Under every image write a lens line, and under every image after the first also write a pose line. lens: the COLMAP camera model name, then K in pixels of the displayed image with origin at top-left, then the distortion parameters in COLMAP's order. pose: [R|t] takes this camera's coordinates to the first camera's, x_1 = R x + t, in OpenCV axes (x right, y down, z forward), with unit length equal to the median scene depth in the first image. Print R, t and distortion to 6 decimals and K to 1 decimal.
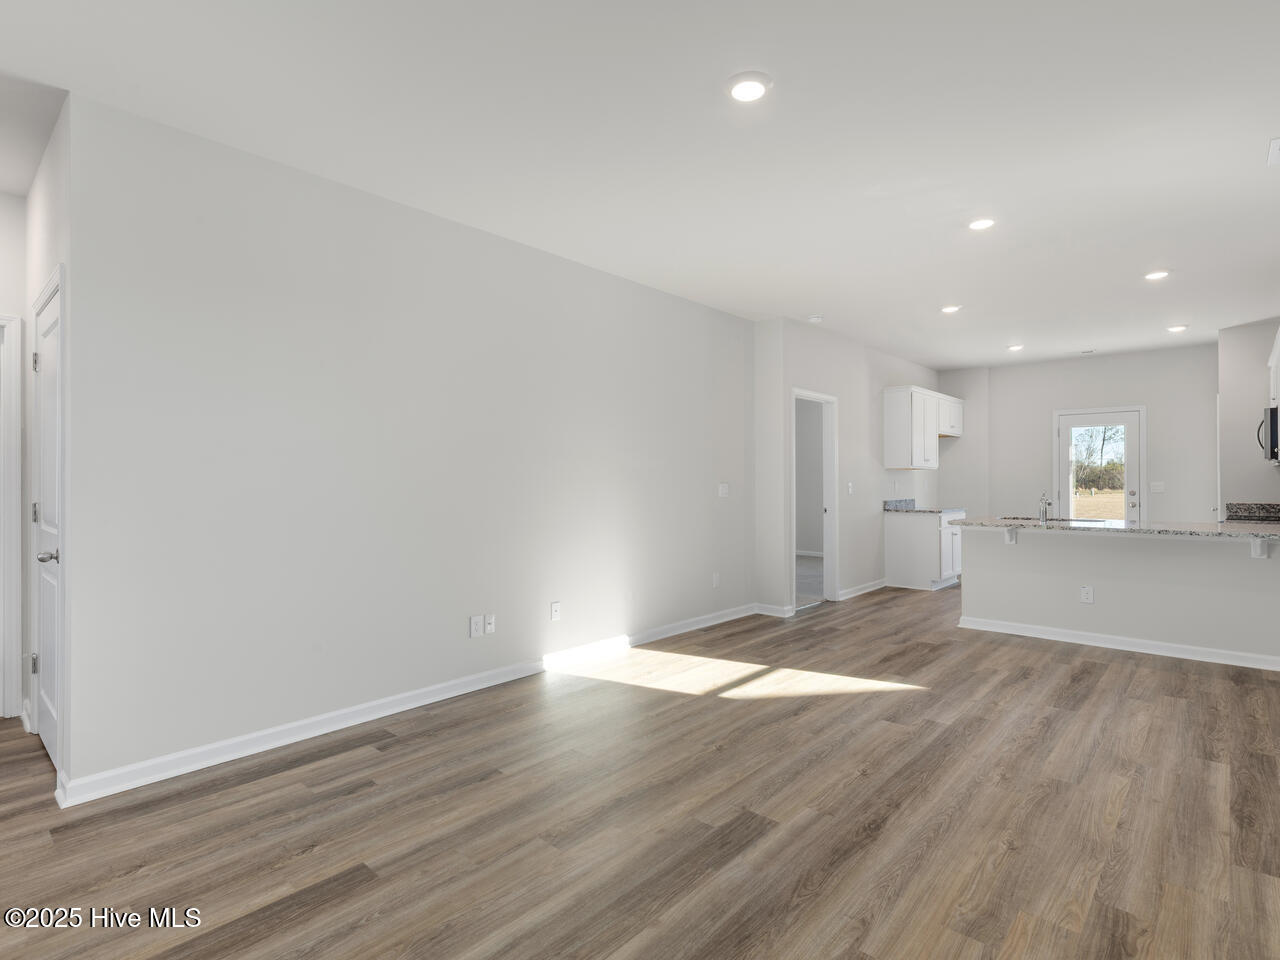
lens RADIAL K [[650.0, 0, 642.4], [0, 650.0, 480.2], [0, 0, 1]] dist [0.004175, 0.000771]
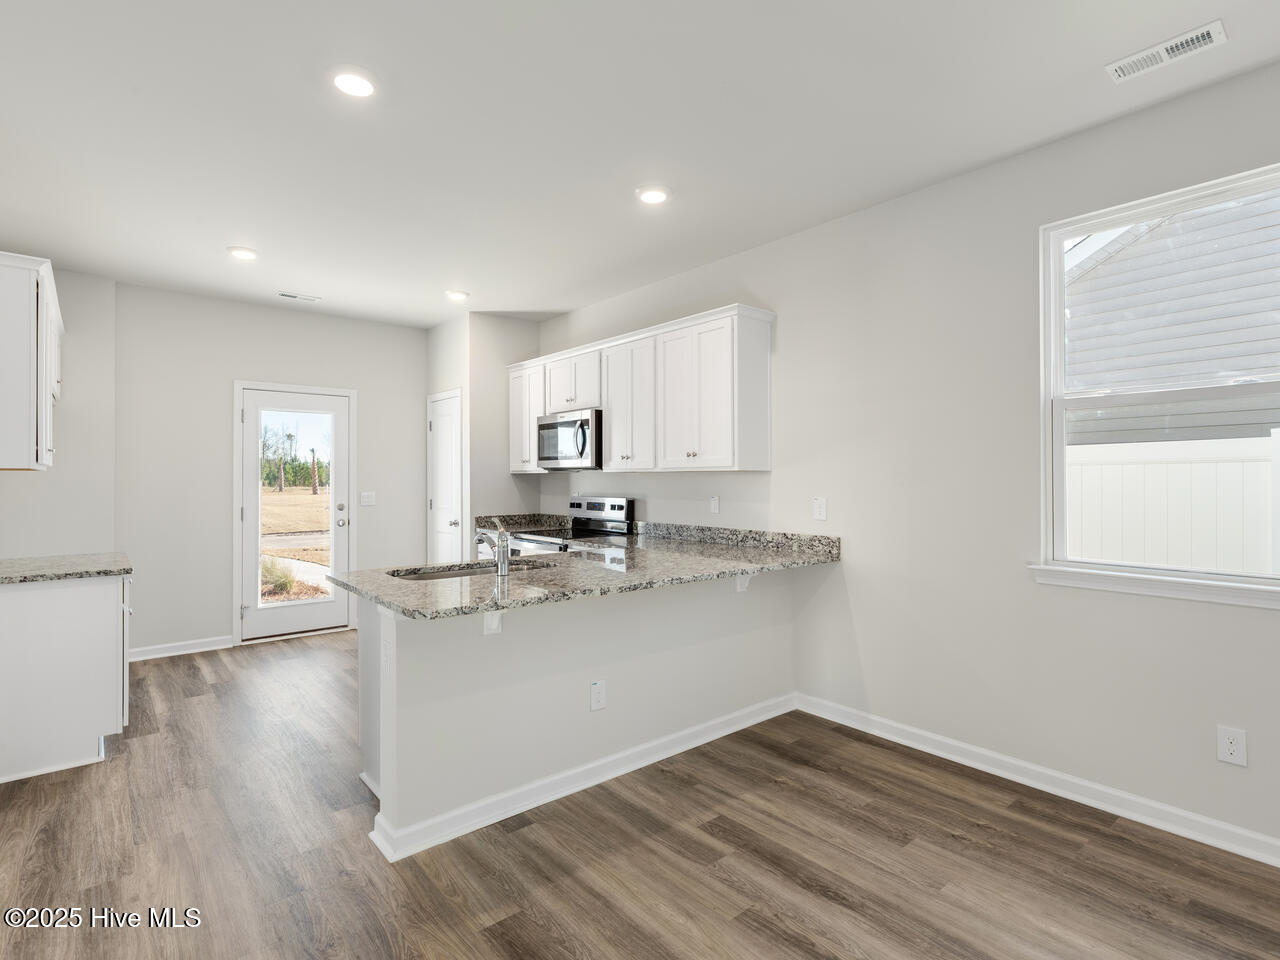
lens RADIAL K [[650.0, 0, 641.2], [0, 650.0, 478.2], [0, 0, 1]] dist [0.004175, 0.000771]
pose [[0.139689, 0.002762, 0.990192, 0.159406], [0.000073, 0.999996, -0.002800, -0.024204], [-0.990195, 0.000463, 0.139688, 1.272780]]
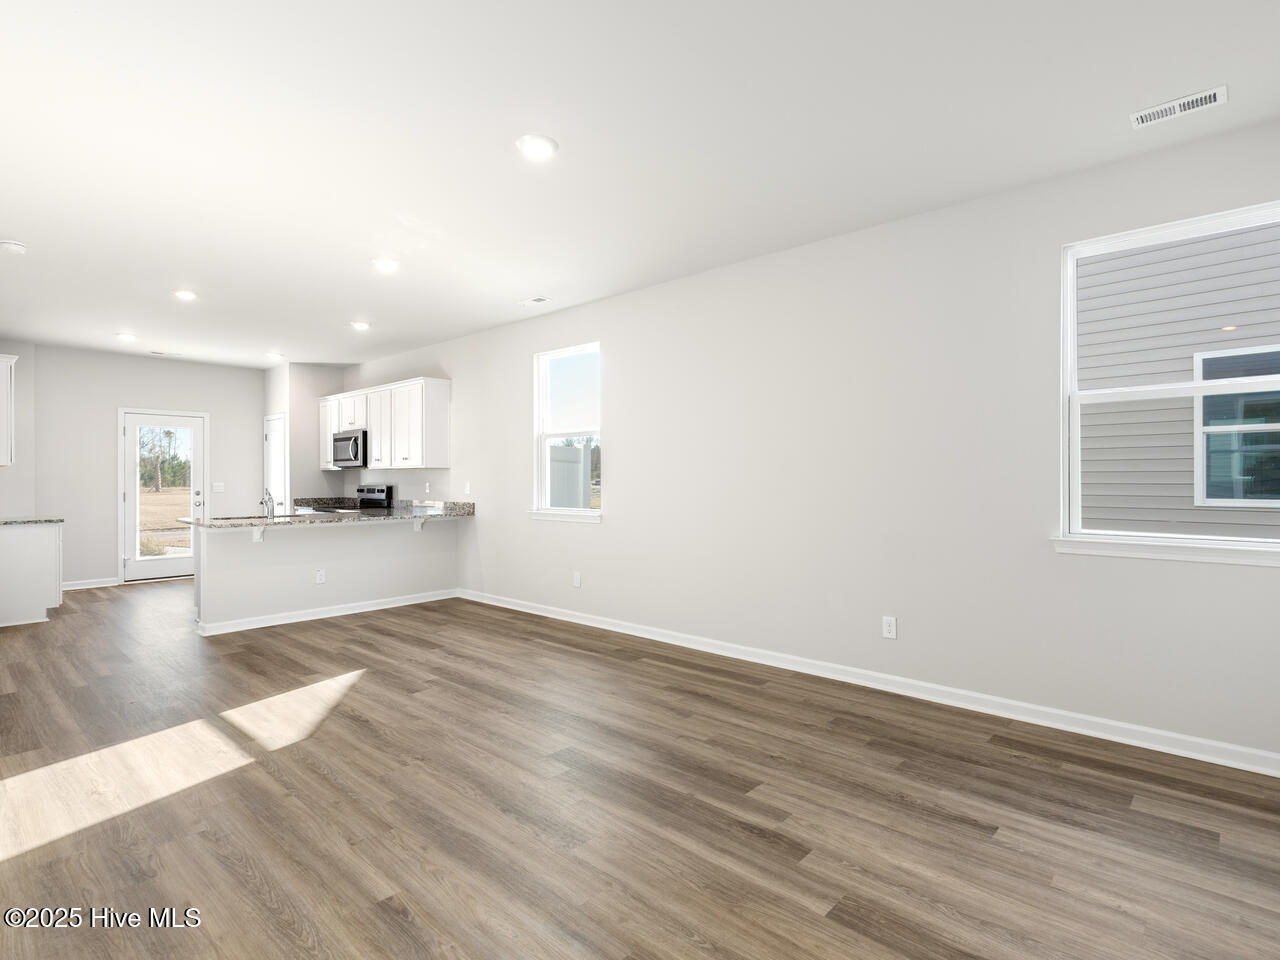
lens RADIAL K [[650.0, 0, 641.1], [0, 650.0, 482.4], [0, 0, 1]] dist [0.004175, 0.000771]
pose [[0.007528, -0.003171, 0.999967, -0.736382], [0.000798, 0.999995, 0.003165, -0.000937], [-0.999971, 0.000774, 0.007530, 0.580815]]
